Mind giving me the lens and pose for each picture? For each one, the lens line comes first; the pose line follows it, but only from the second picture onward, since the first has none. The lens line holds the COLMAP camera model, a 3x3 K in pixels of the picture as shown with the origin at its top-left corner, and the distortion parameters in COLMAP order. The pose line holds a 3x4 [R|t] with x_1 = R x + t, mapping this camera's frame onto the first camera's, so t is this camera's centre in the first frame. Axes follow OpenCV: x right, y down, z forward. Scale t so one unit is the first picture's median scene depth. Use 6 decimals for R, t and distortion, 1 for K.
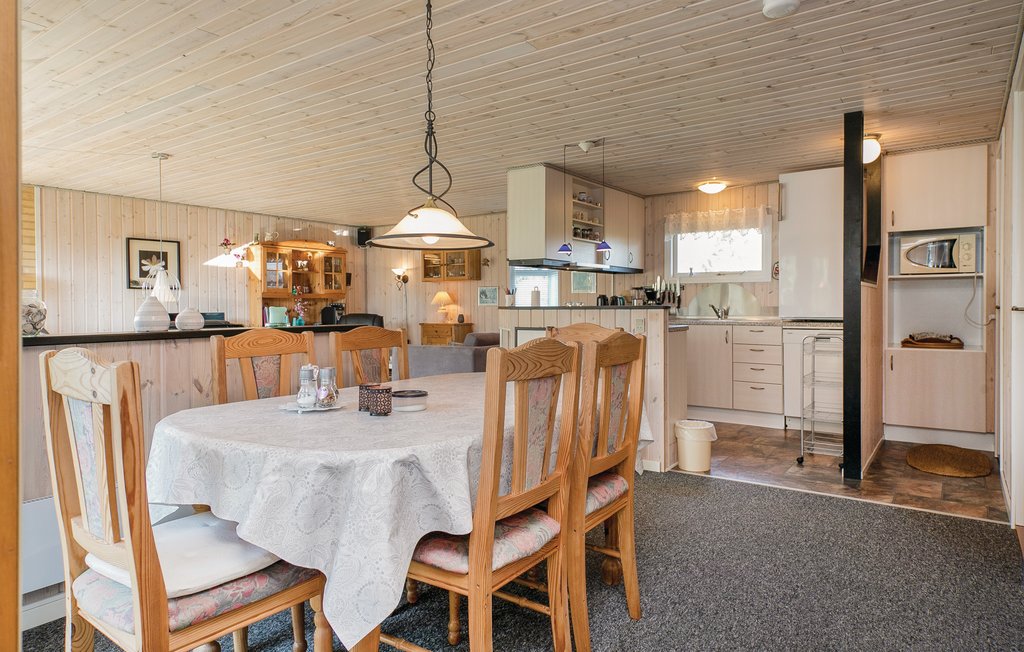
lens RADIAL K [[626.8, 0, 512.6], [0, 626.8, 324.1], [0, 0, 1]] dist [0.007658, -0.001759]
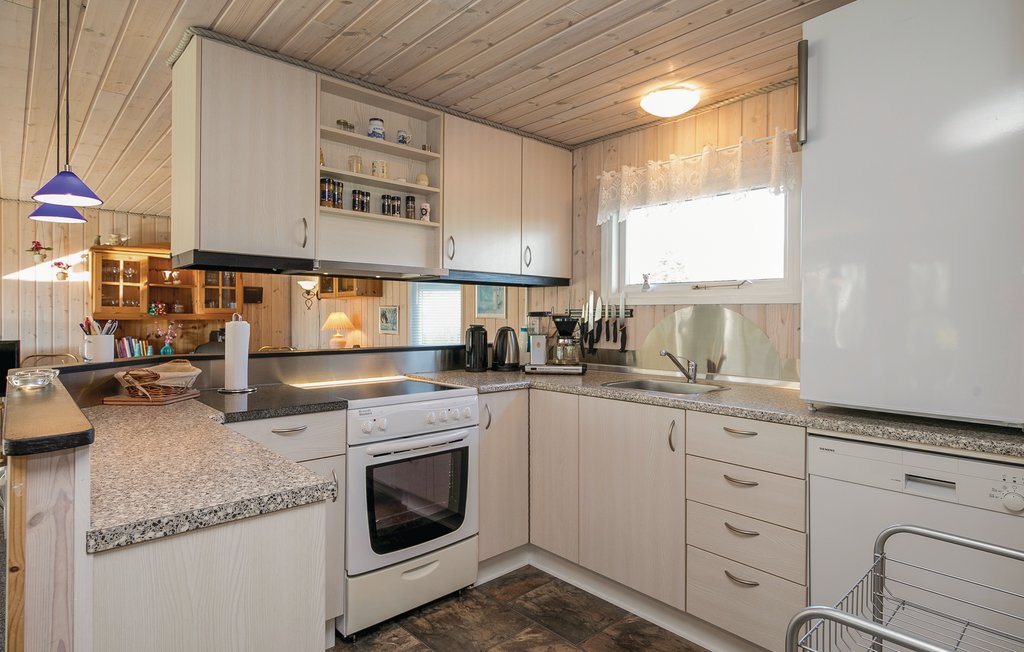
lens RADIAL K [[553.1, 0, 513.5], [0, 553.1, 322.3], [0, 0, 1]] dist [-0.001756, -0.000680]
pose [[0.979207, 0.010269, -0.202602, 0.261853], [-0.013845, 0.999772, -0.016243, -0.040436], [0.202389, 0.018711, 0.979126, 0.518504]]
